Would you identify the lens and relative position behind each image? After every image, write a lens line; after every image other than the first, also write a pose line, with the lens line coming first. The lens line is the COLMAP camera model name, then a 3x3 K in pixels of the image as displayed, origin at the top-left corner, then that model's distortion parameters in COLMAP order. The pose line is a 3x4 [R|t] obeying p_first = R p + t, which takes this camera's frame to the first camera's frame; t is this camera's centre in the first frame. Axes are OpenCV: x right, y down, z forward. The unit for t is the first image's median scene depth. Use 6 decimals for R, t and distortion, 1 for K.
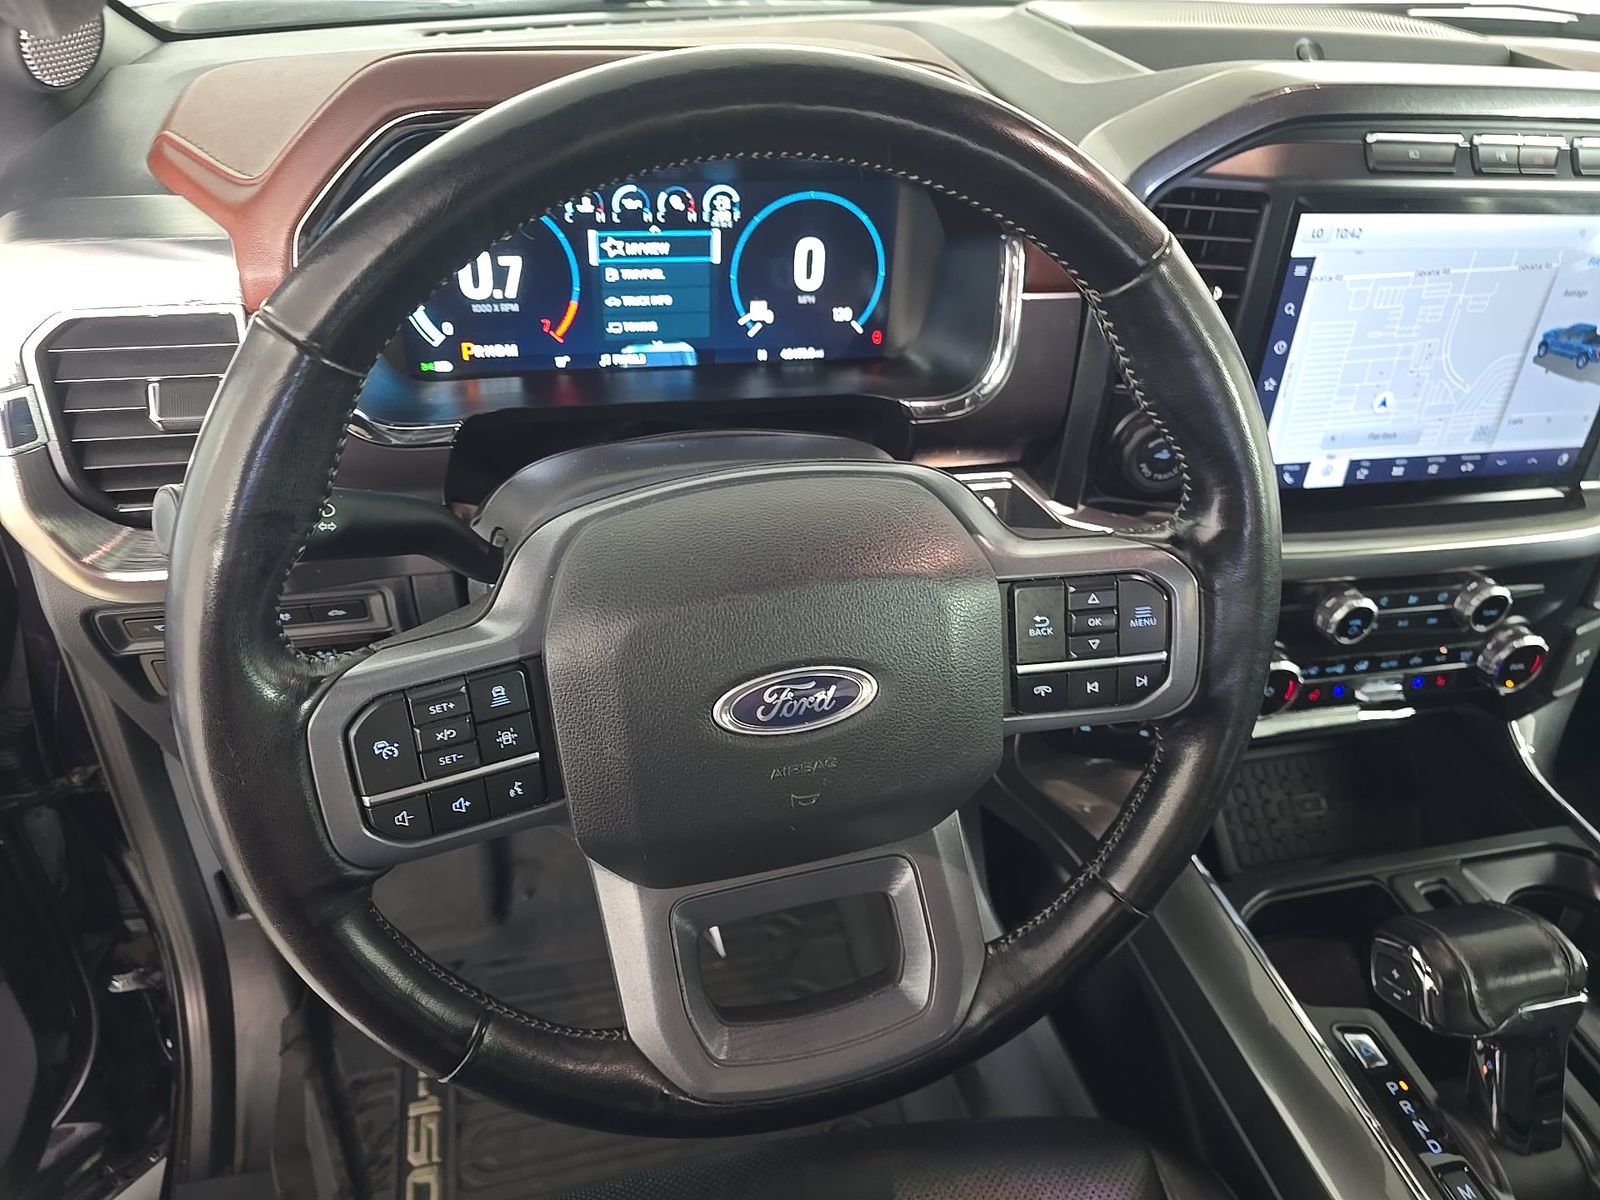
lens RADIAL K [[1101.4, 0, 792.4], [0, 1101.4, 615.6], [0, 0, 1]] dist [0.036360, -0.029343]
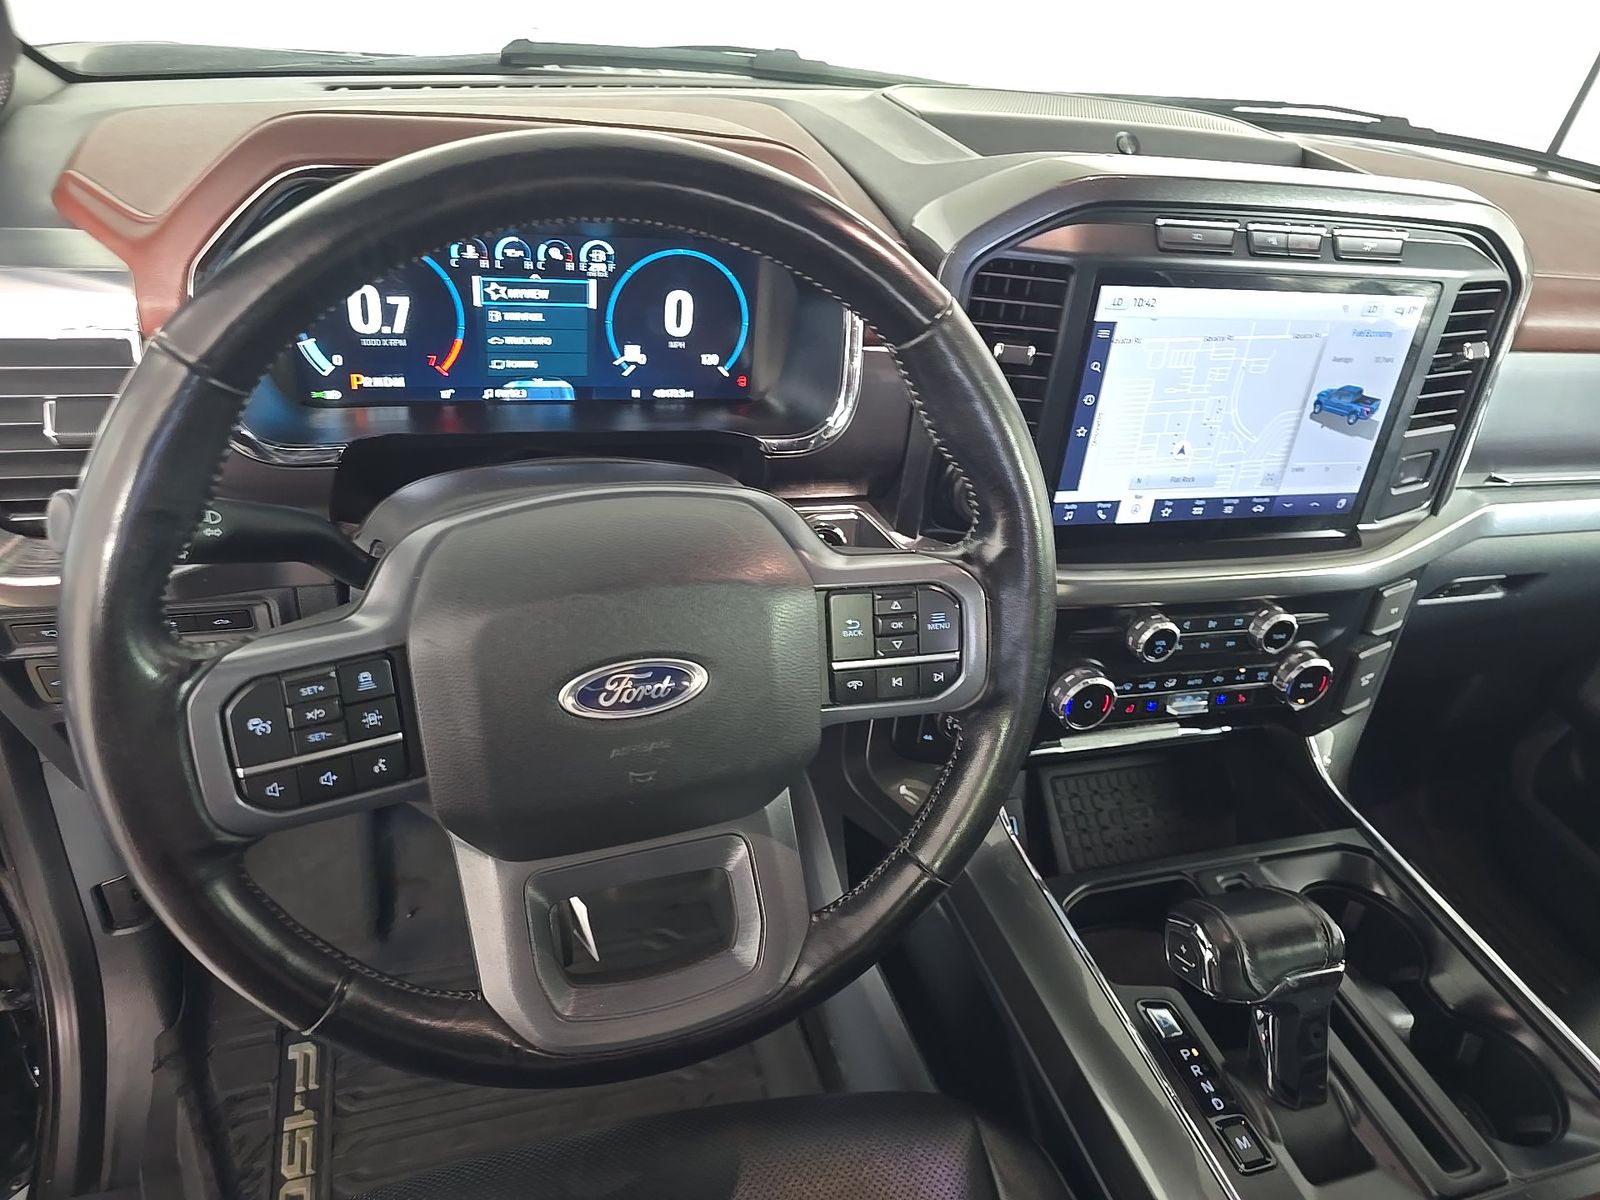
lens RADIAL K [[1101.4, 0, 793.7], [0, 1101.4, 613.9], [0, 0, 1]] dist [0.036360, -0.029343]
pose [[0.996773, 0.011508, 0.079442, 0.047656], [-0.008101, 0.999039, -0.043078, 0.029729], [-0.079861, 0.042295, 0.995908, -0.097799]]
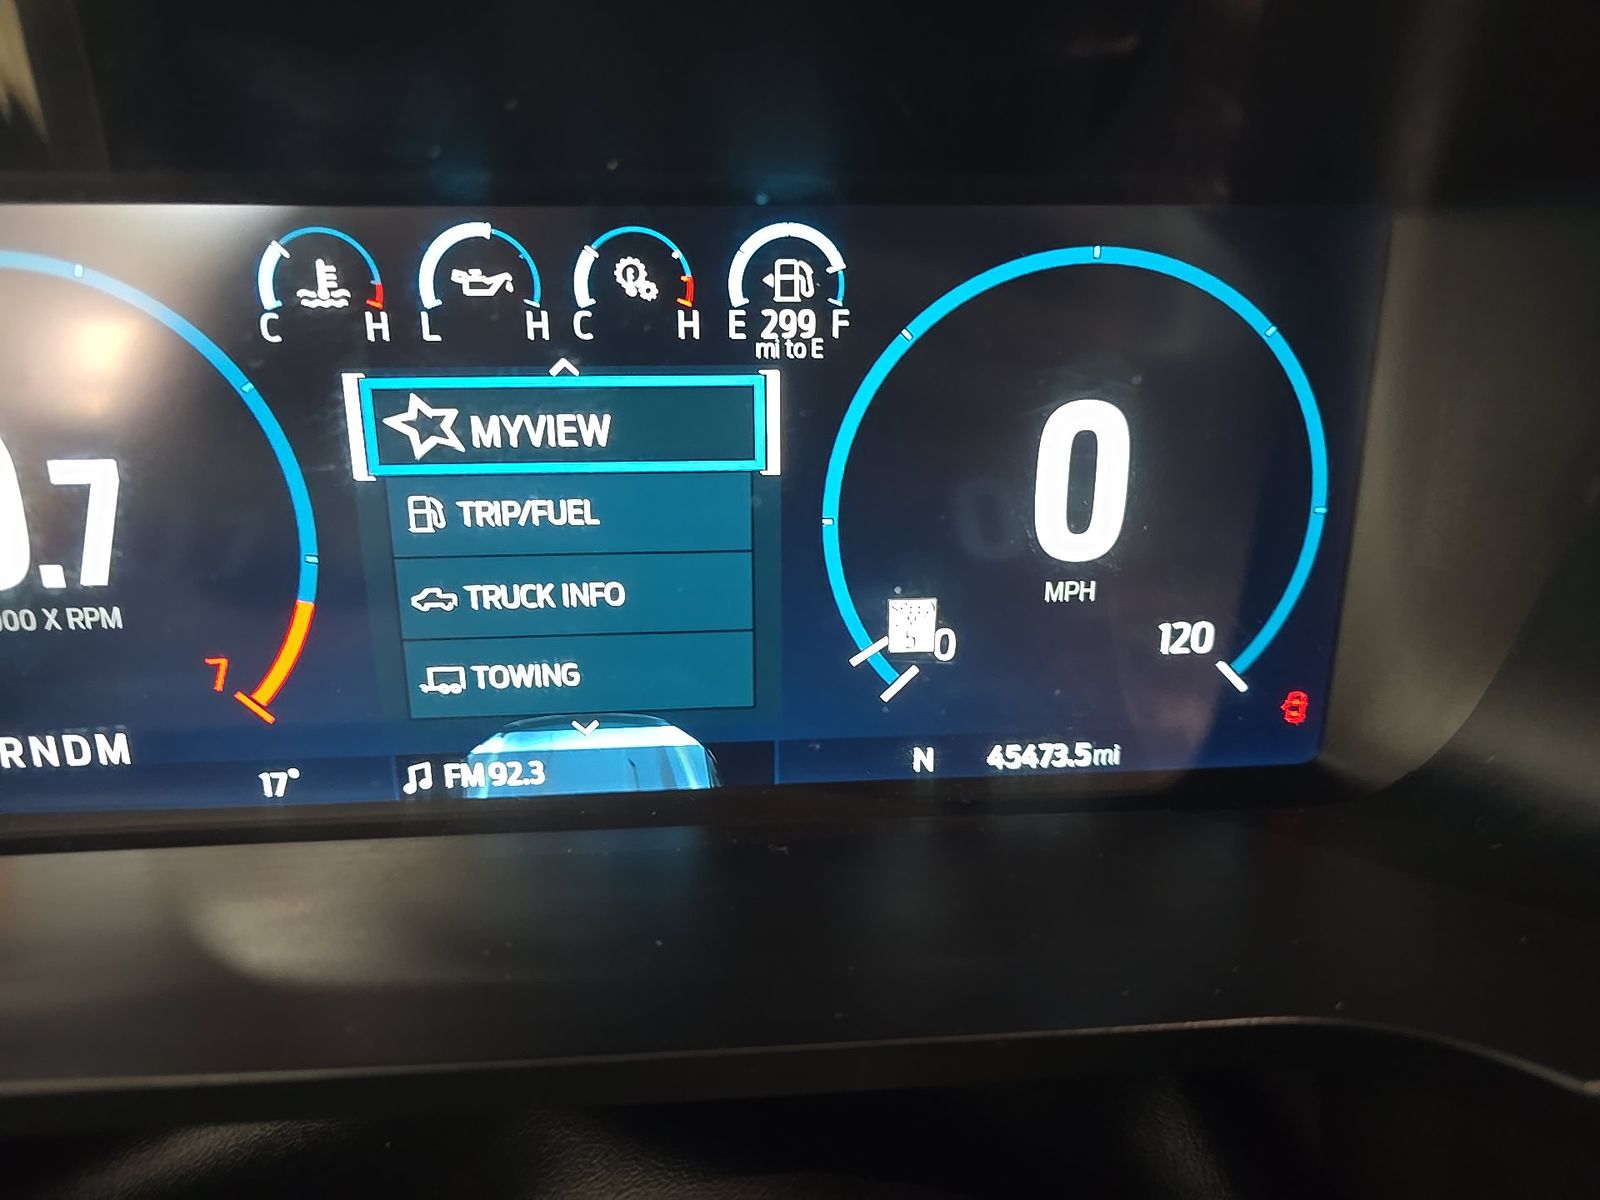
lens RADIAL K [[1101.4, 0, 784.9], [0, 1101.4, 608.7], [0, 0, 1]] dist [0.036360, -0.029343]
pose [[0.986550, -0.000784, -0.163455, -0.016260], [-0.043086, 0.963375, -0.264674, -0.210257], [0.157676, 0.268157, 0.950384, 0.745164]]
